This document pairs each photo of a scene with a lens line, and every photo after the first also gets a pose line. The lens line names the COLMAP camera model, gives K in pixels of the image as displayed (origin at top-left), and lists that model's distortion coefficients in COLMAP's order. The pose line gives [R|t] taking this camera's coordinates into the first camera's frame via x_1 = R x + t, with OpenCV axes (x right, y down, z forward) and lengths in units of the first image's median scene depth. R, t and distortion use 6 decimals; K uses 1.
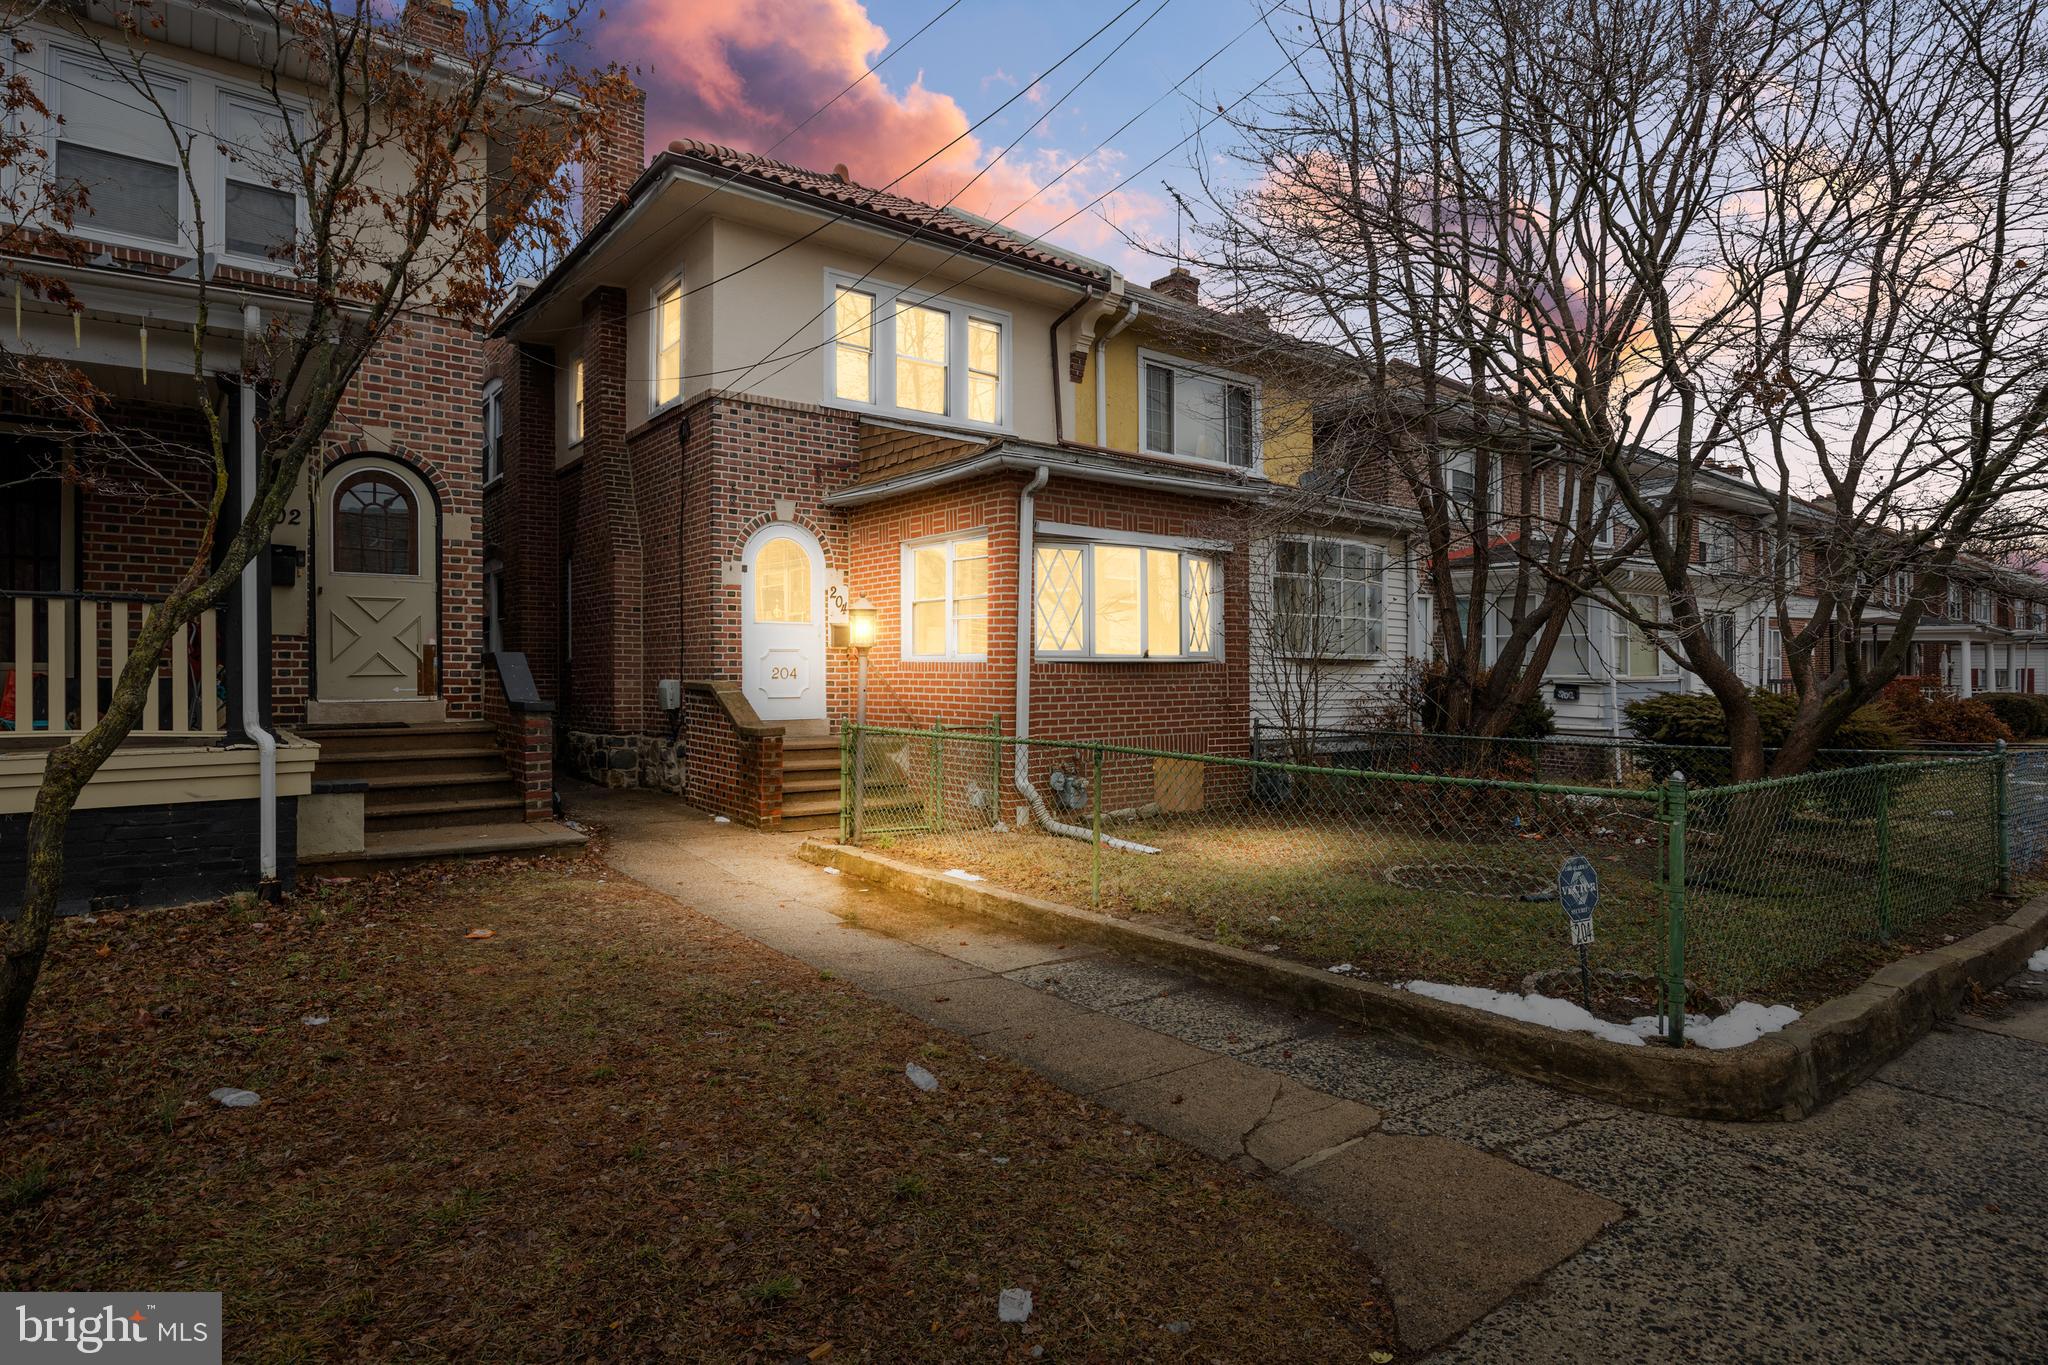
lens RADIAL K [[1075.3, 0, 1030.5], [0, 1075.3, 678.5], [0, 0, 1]] dist [-0.011586, 0.001070]
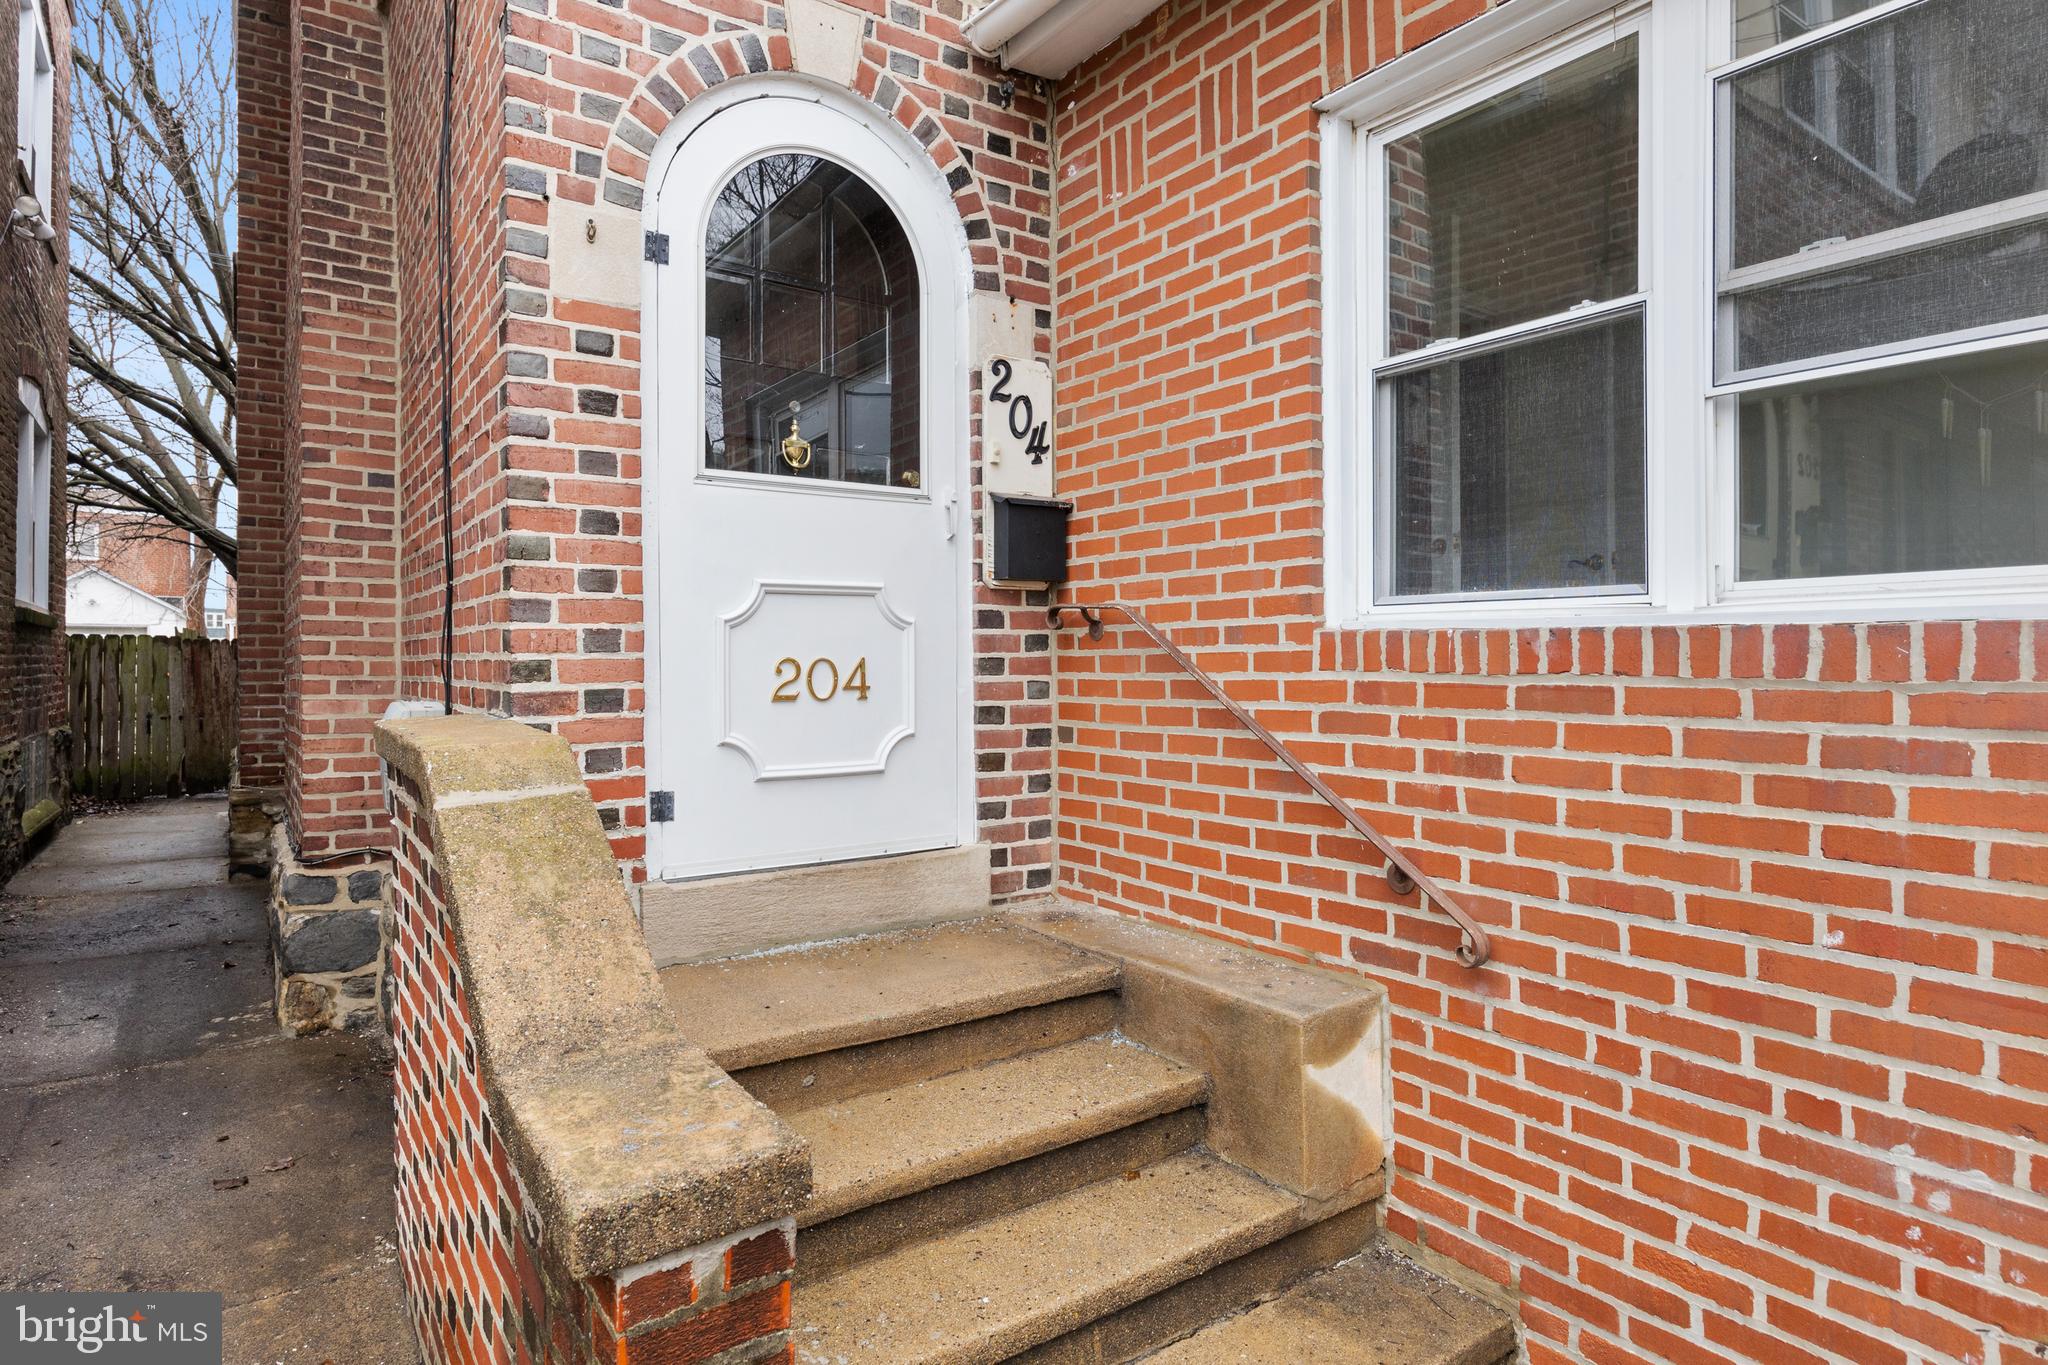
lens RADIAL K [[1075.3, 0, 1011.7], [0, 1075.3, 666.0], [0, 0, 1]] dist [-0.011586, 0.001070]
pose [[0.998179, -0.001175, -0.060309, -0.202094], [0.001314, 0.999997, 0.002264, -0.010684], [0.060306, -0.002339, 0.998177, 0.895848]]
